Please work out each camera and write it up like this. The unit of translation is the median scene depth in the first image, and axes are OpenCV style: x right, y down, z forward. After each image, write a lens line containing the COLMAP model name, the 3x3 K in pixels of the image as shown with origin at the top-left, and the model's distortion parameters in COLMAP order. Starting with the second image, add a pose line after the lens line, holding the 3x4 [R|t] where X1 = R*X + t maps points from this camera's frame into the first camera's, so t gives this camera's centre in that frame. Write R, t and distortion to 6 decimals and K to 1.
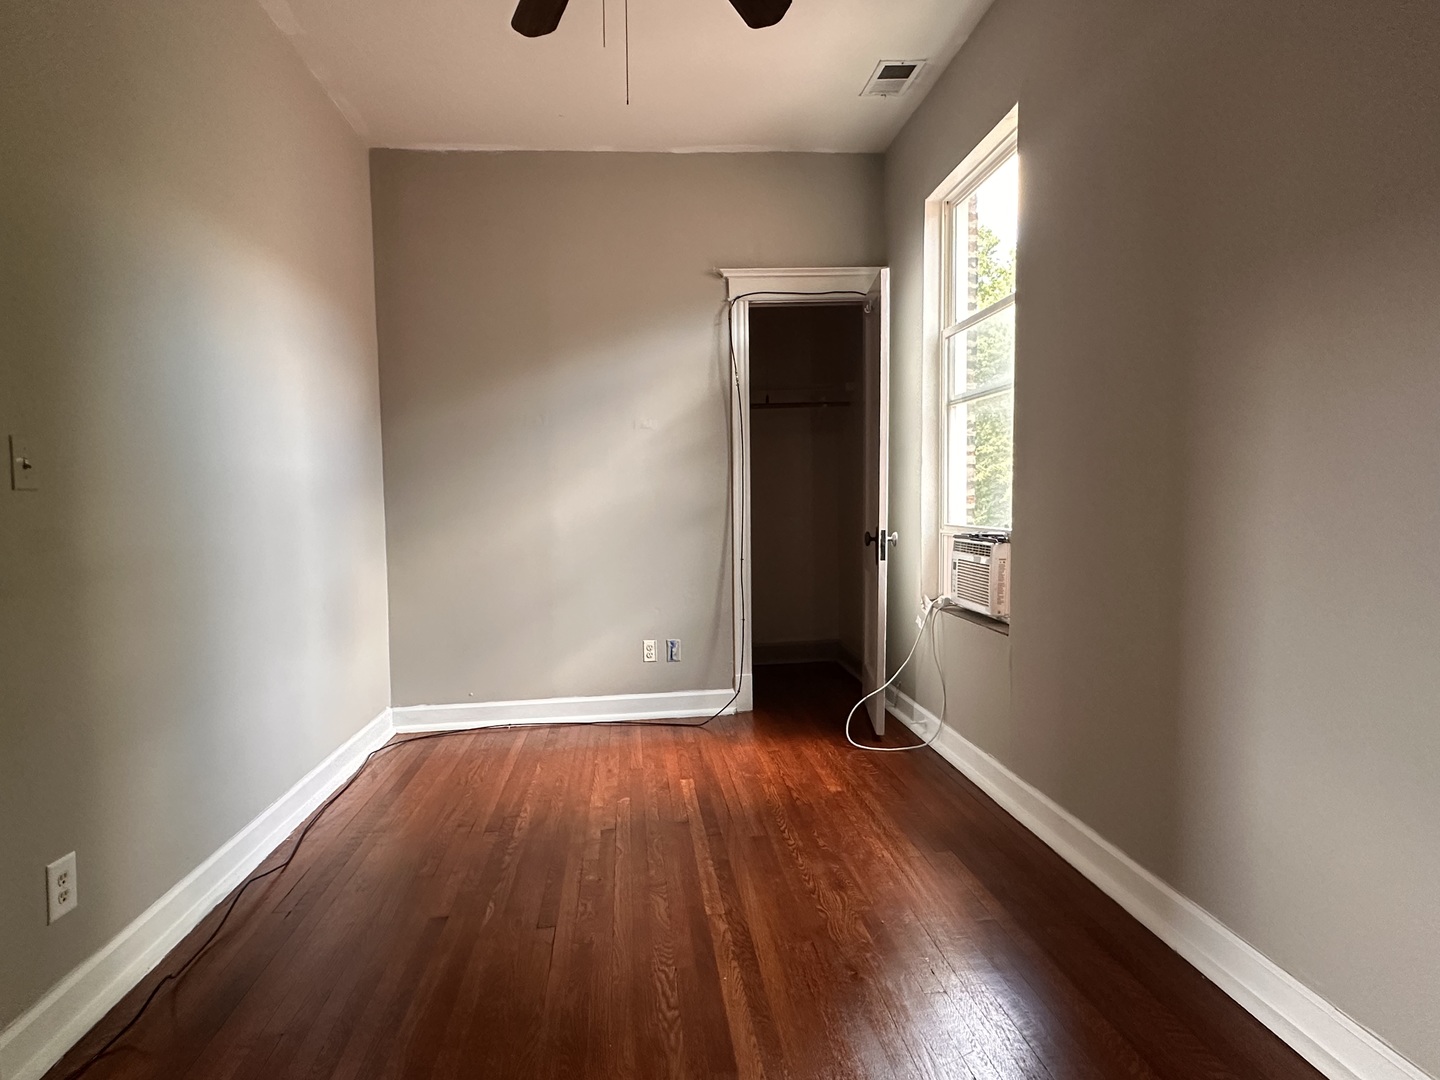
lens RADIAL K [[782.4, 0, 720.0], [0, 782.4, 540.0], [0, 0, 1]] dist [-0.002950, -0.000794]
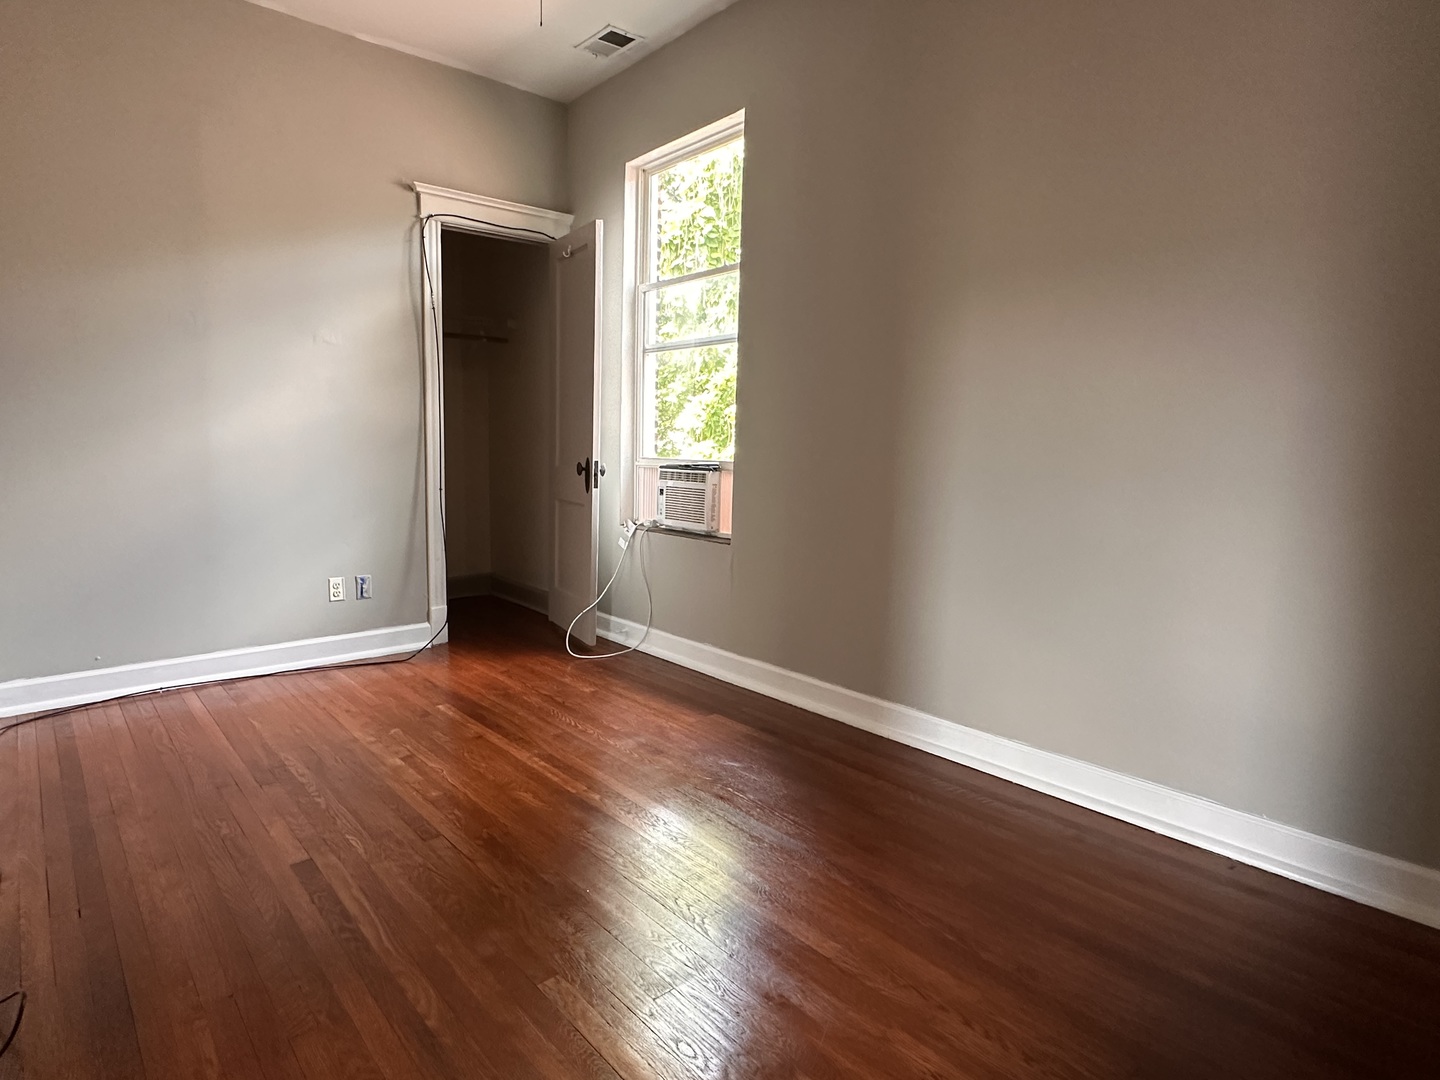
lens RADIAL K [[787.7, 0, 717.8], [0, 787.7, 534.3], [0, 0, 1]] dist [0.001460, 0.000544]
pose [[0.816612, -0.029026, 0.576456, -0.288121], [-0.002684, 0.998533, 0.054080, 0.029451], [-0.577180, -0.045709, 0.815336, -0.010482]]
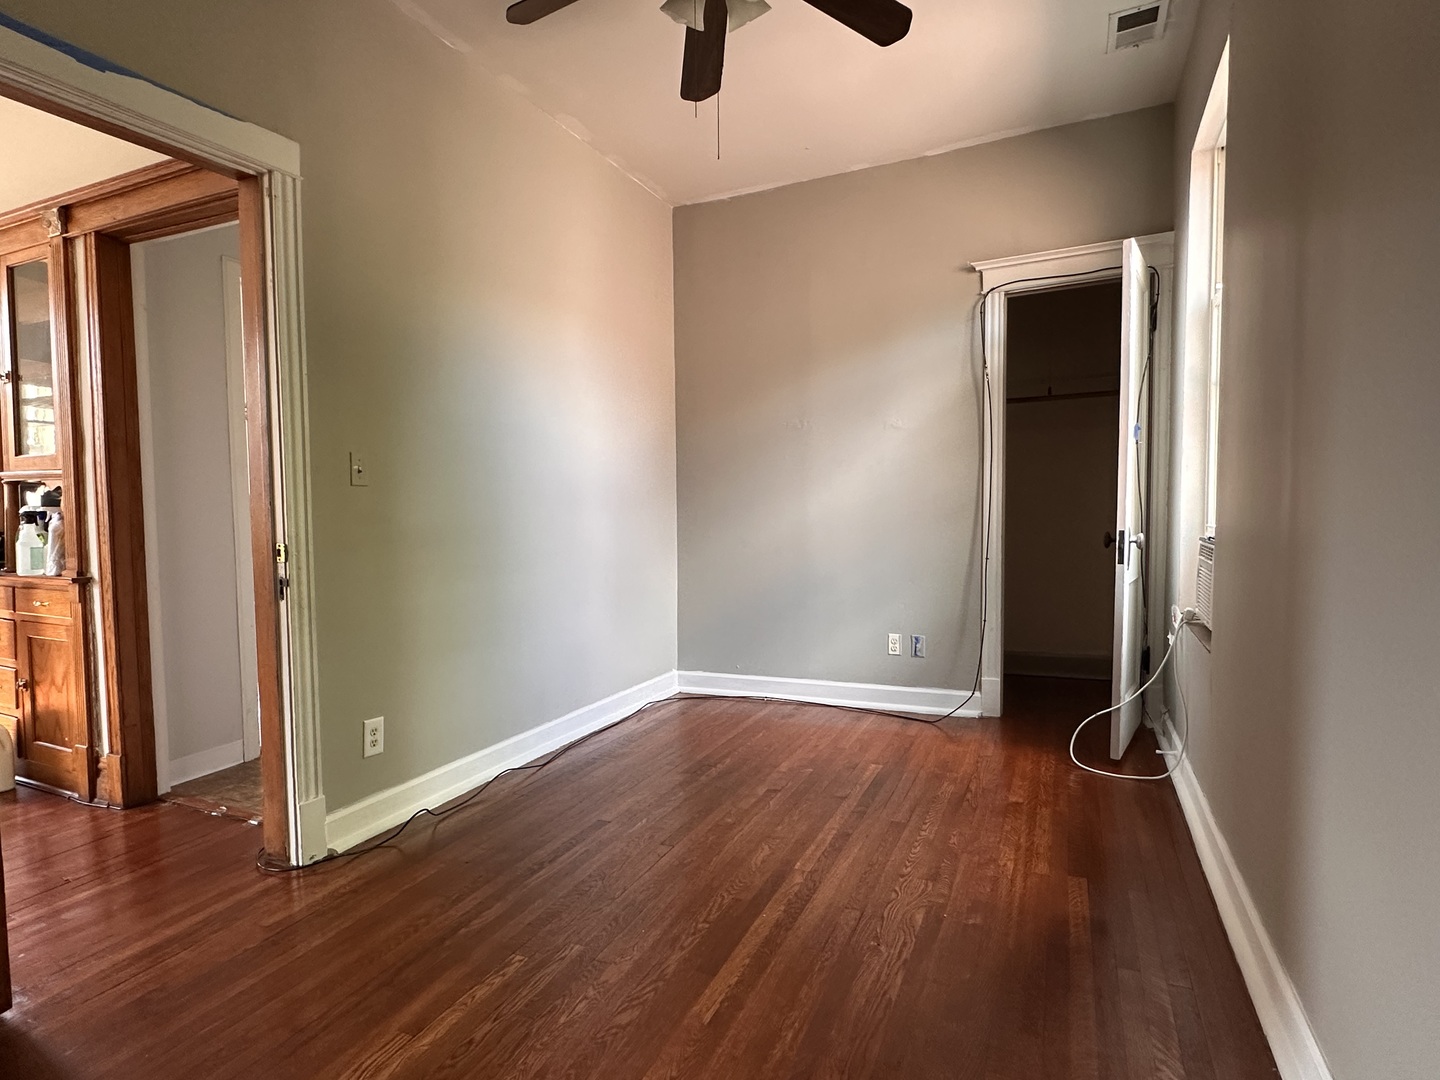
lens RADIAL K [[787.7, 0, 717.8], [0, 787.7, 534.3], [0, 0, 1]] dist [0.001460, 0.000544]
pose [[0.859589, 0.024827, -0.510383, 0.265111], [-0.030572, 0.999528, -0.002869, 0.008246], [0.510071, 0.018069, 0.859943, -0.011997]]
